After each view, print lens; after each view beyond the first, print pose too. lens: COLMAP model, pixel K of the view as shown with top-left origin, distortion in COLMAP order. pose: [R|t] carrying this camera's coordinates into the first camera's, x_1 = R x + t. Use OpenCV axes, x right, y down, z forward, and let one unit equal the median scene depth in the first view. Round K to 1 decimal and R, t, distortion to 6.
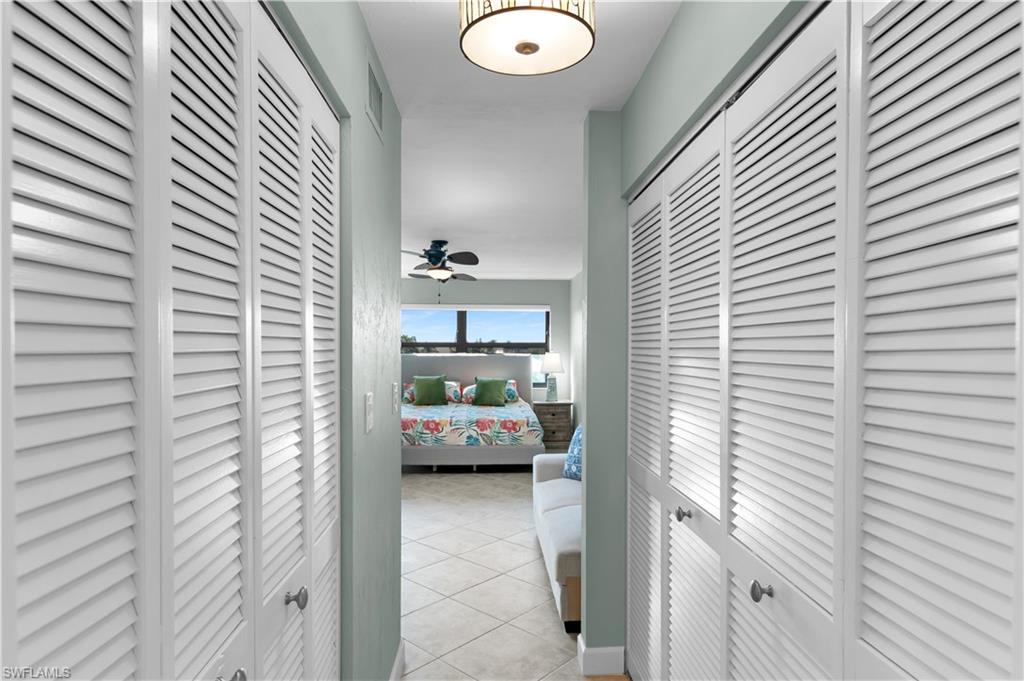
lens RADIAL K [[556.6, 0, 508.8], [0, 556.6, 346.8], [0, 0, 1]] dist [0.003957, -0.000078]
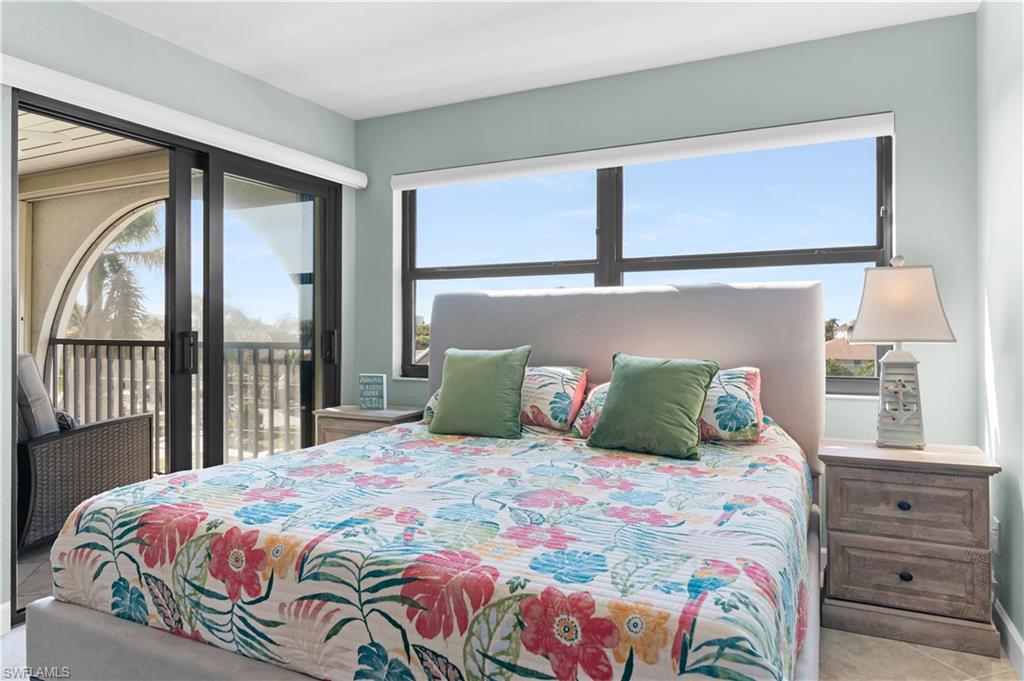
lens RADIAL K [[635.8, 0, 518.4], [0, 635.8, 330.3], [0, 0, 1]] dist [0.005848, -0.003856]
pose [[0.882400, -0.004560, -0.470479, 0.062303], [0.005817, 0.999982, 0.001216, 0.041014], [0.470465, -0.003810, 0.882411, 0.667406]]
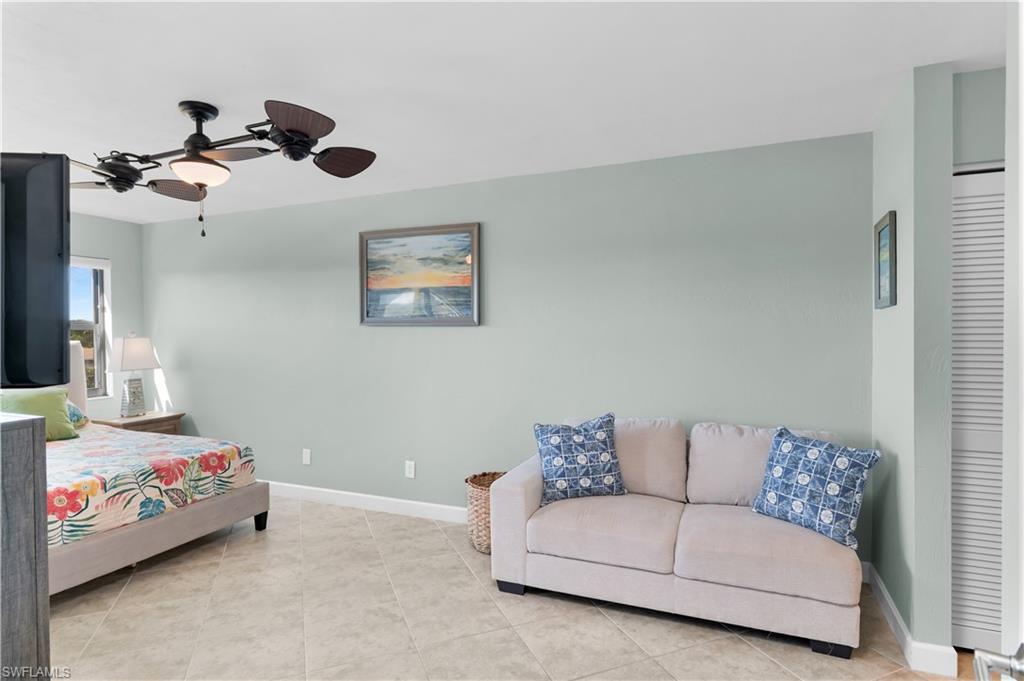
lens RADIAL K [[556.6, 0, 506.8], [0, 556.6, 335.7], [0, 0, 1]] dist [0.003957, -0.000078]
pose [[0.440200, -0.020389, 0.897668, -0.306104], [0.006622, 0.999789, 0.019461, 0.000818], [-0.897875, -0.002622, 0.440242, 0.383200]]
